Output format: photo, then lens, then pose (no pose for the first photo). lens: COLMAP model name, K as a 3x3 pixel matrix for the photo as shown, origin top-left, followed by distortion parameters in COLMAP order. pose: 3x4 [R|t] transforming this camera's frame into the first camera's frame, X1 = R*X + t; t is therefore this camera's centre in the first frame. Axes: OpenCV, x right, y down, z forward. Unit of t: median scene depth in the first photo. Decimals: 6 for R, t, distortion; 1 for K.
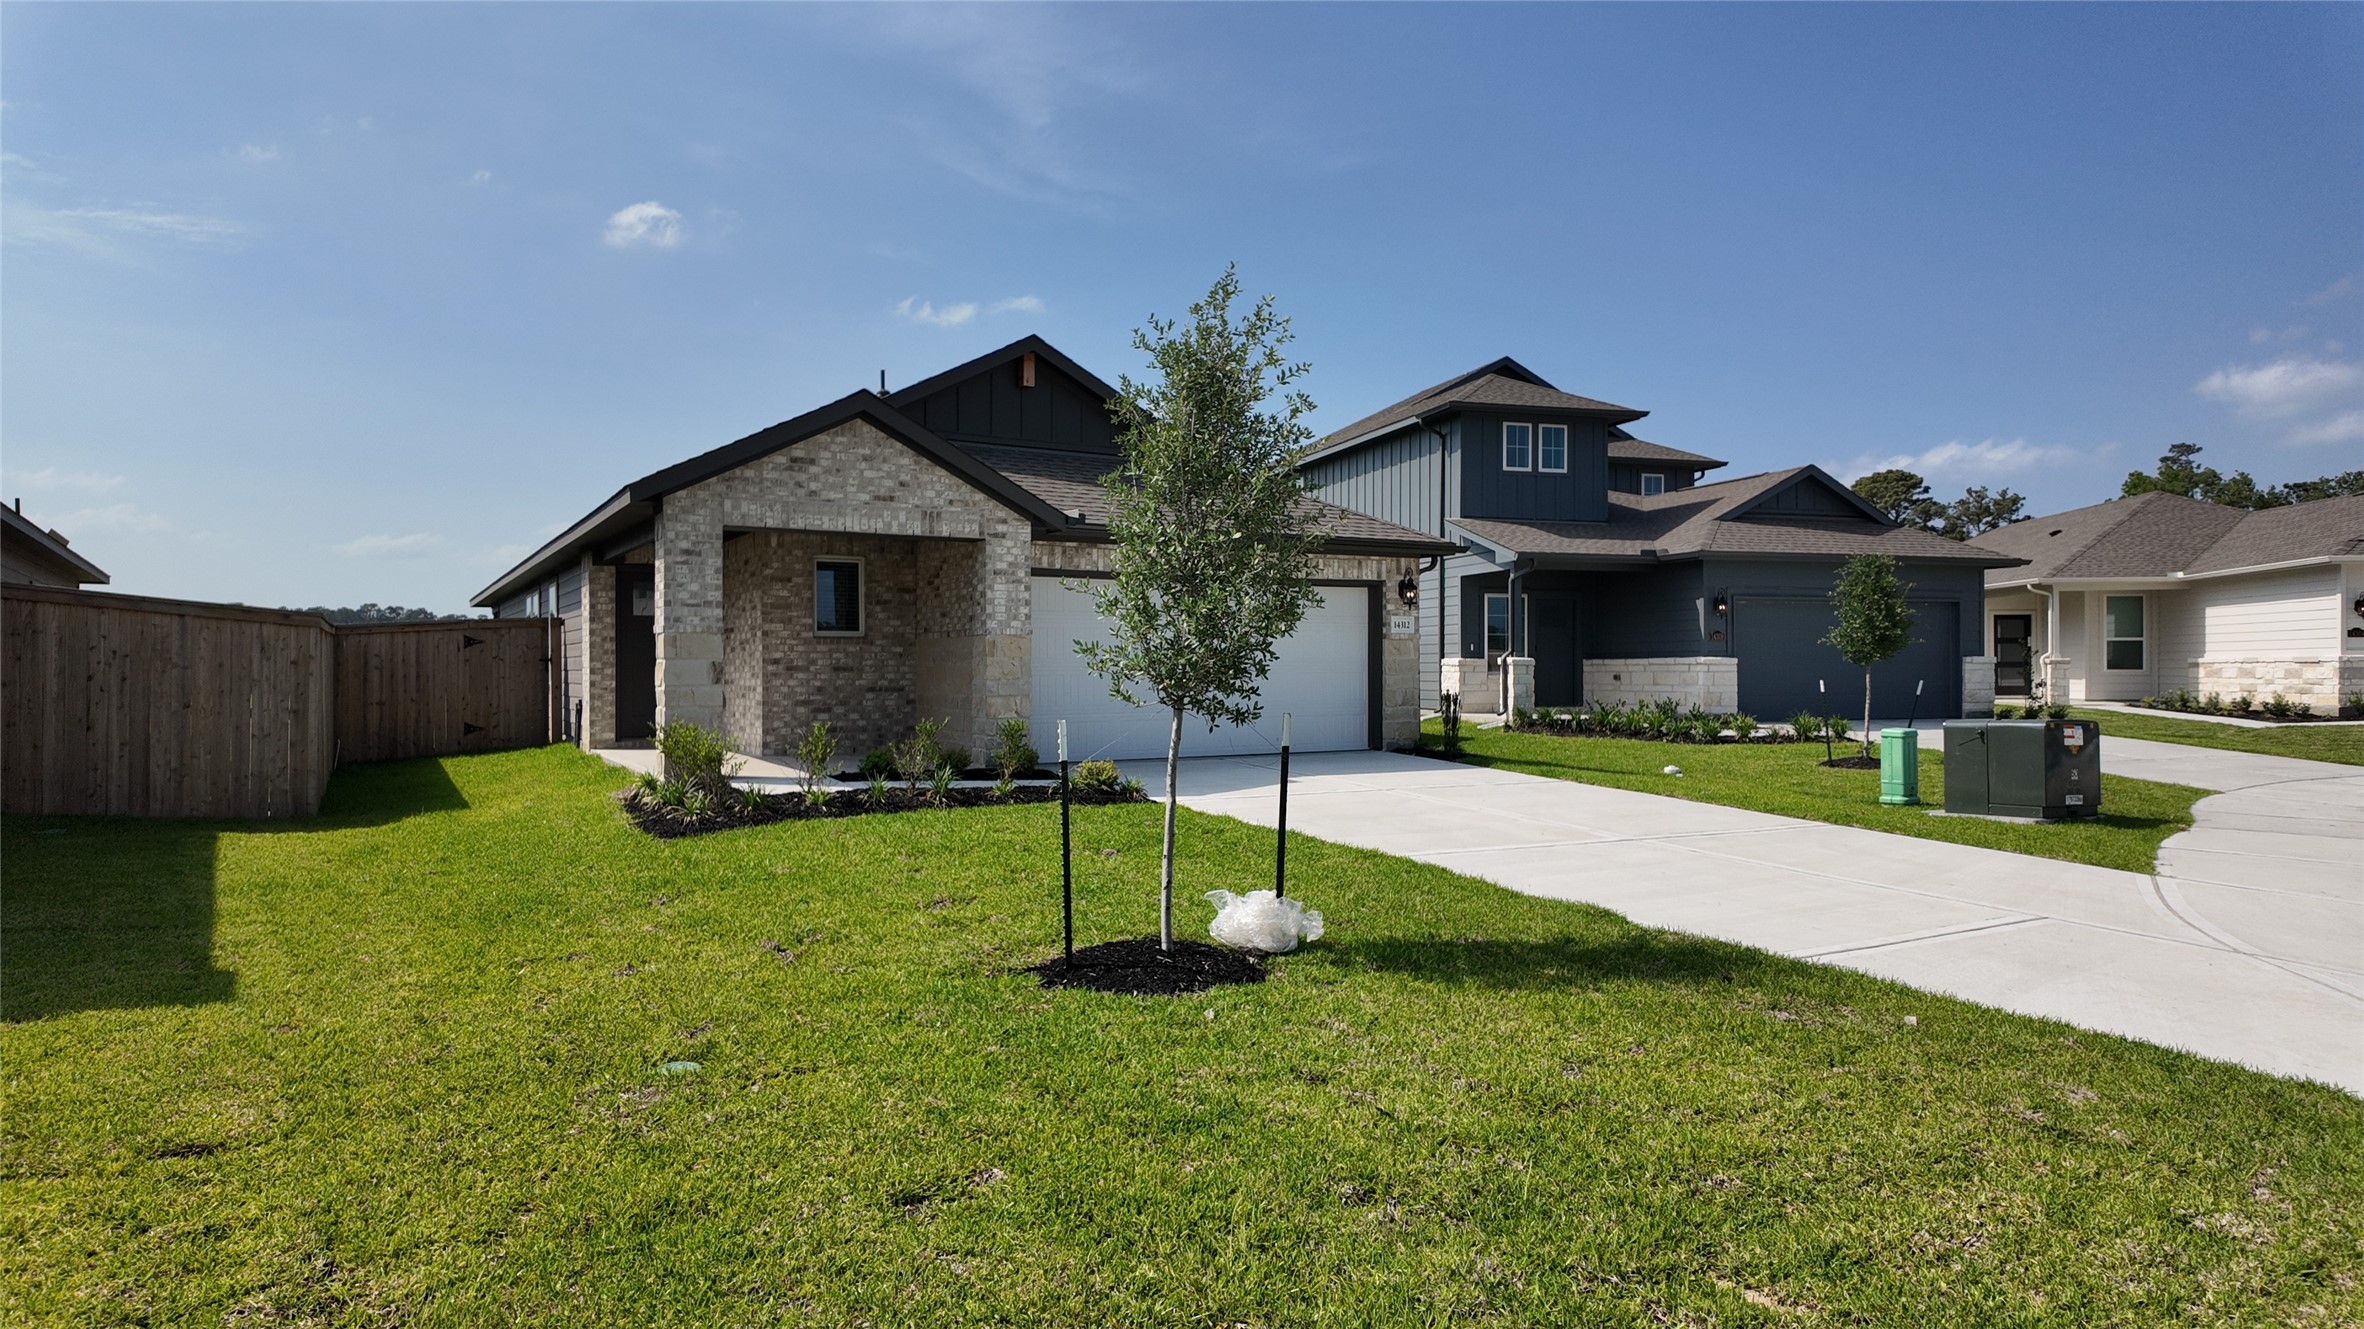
lens RADIAL K [[1288.9, 0, 1182.0], [0, 1288.9, 664.5], [0, 0, 1]] dist [0.048184, -0.000713]
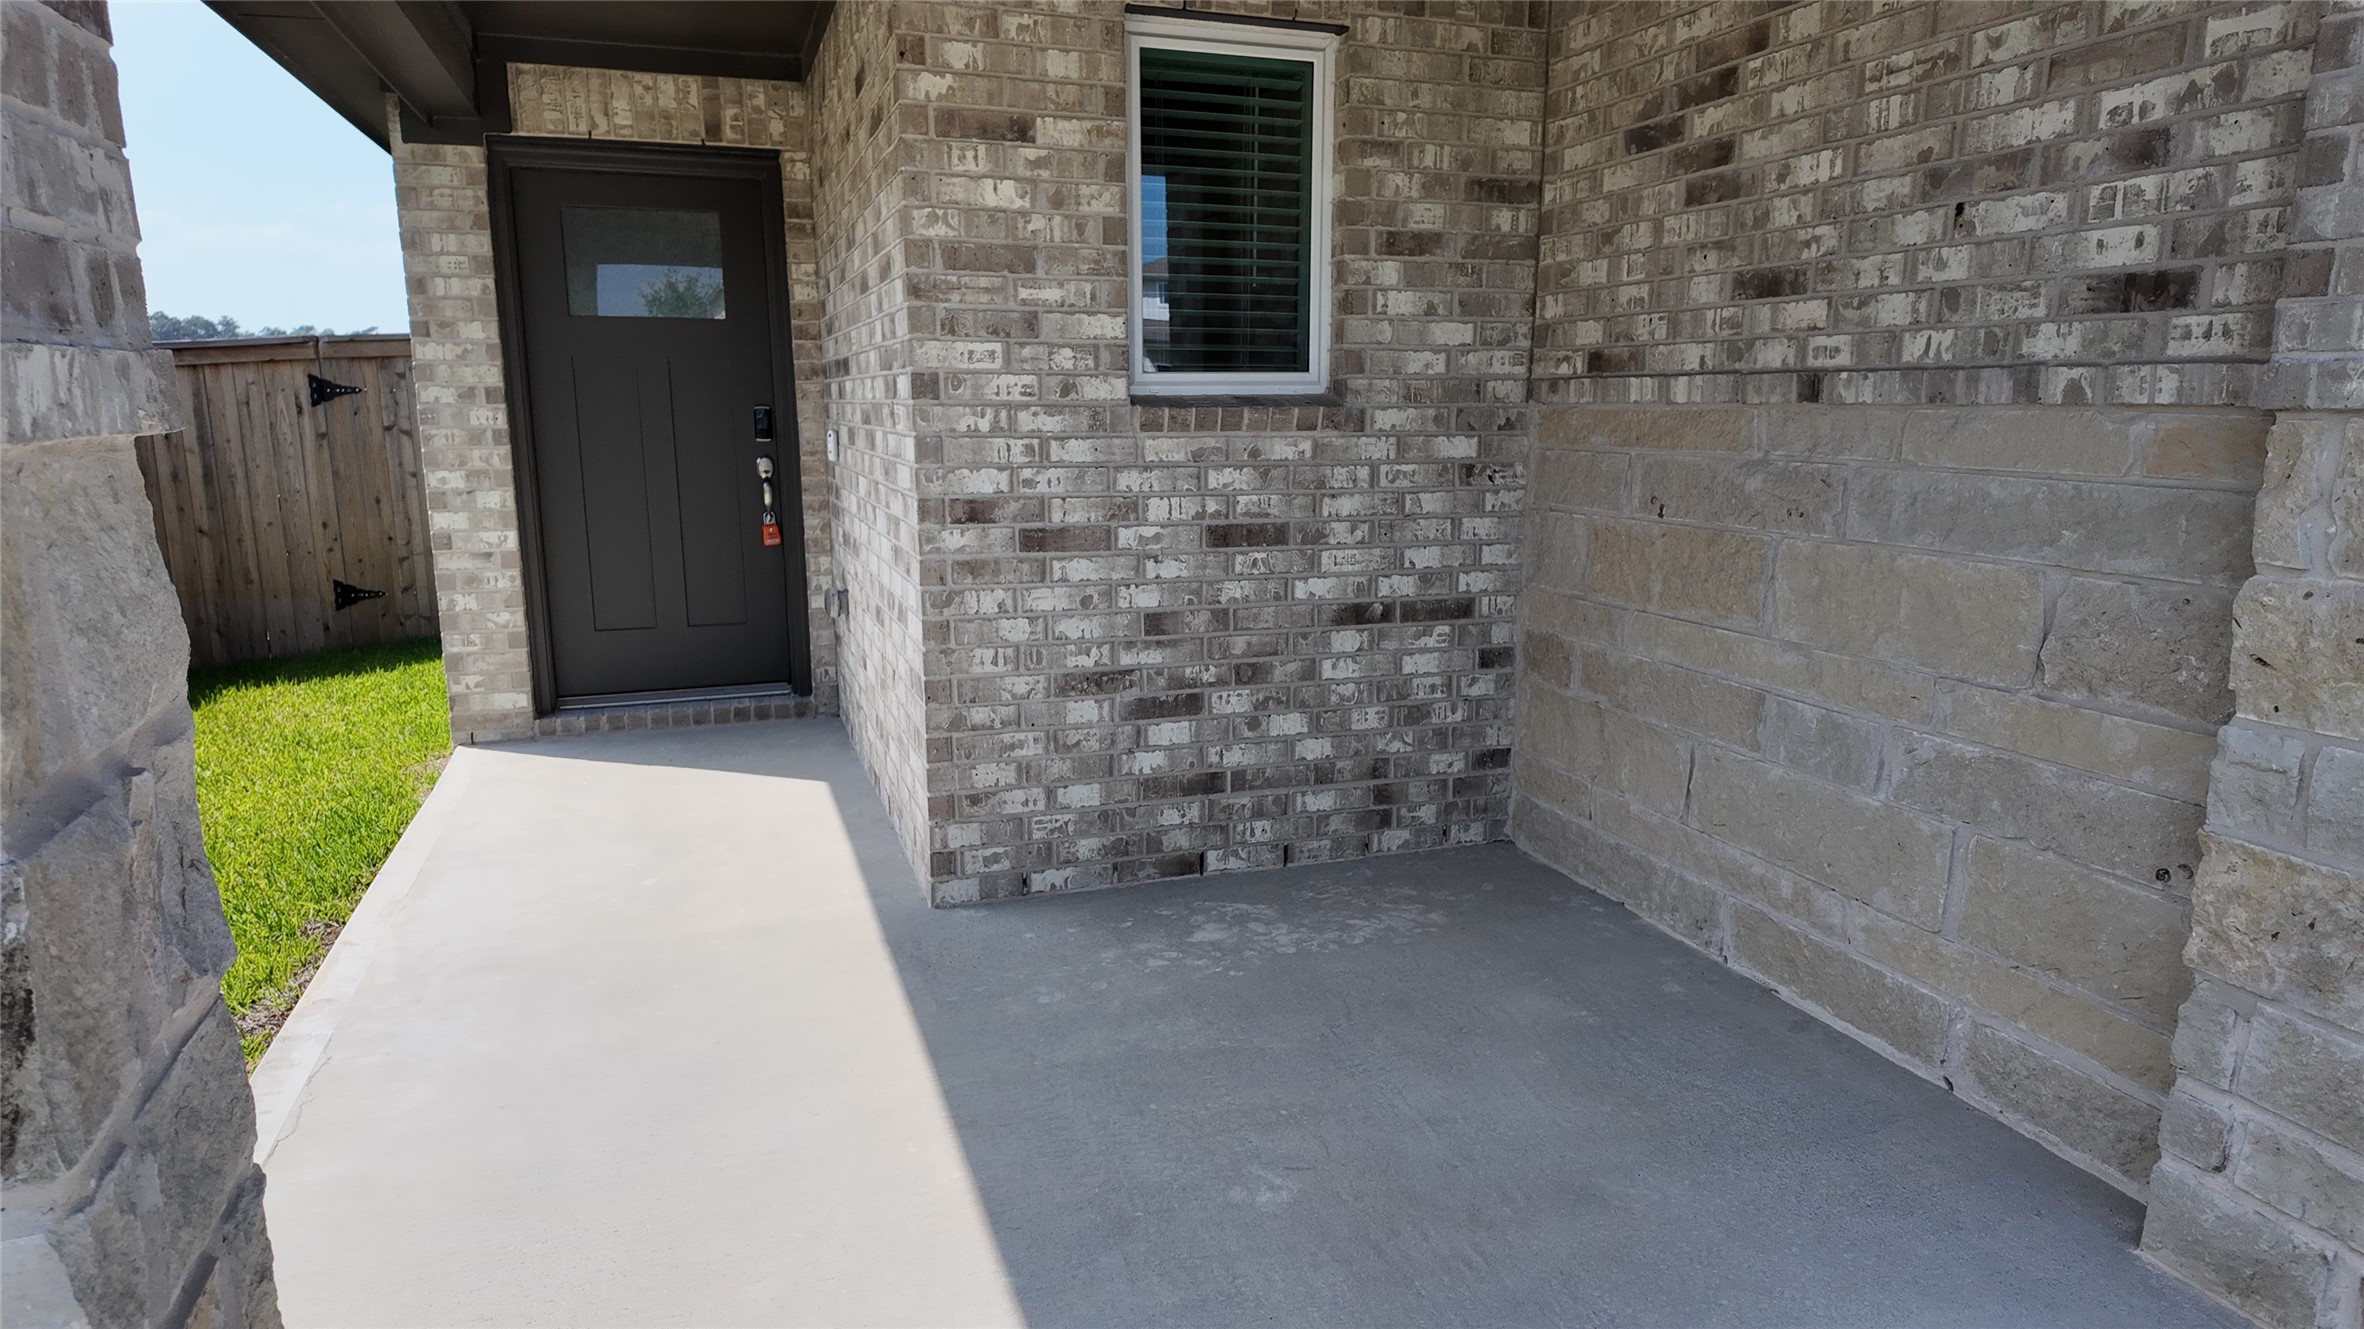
lens RADIAL K [[1288.9, 0, 1182.0], [0, 1288.9, 664.5], [0, 0, 1]] dist [0.048184, -0.000713]
pose [[0.980845, 0.041075, -0.190408, -0.227099], [-0.001578, 0.979158, 0.203095, -0.021441], [0.194782, -0.198905, 0.960467, 0.761810]]
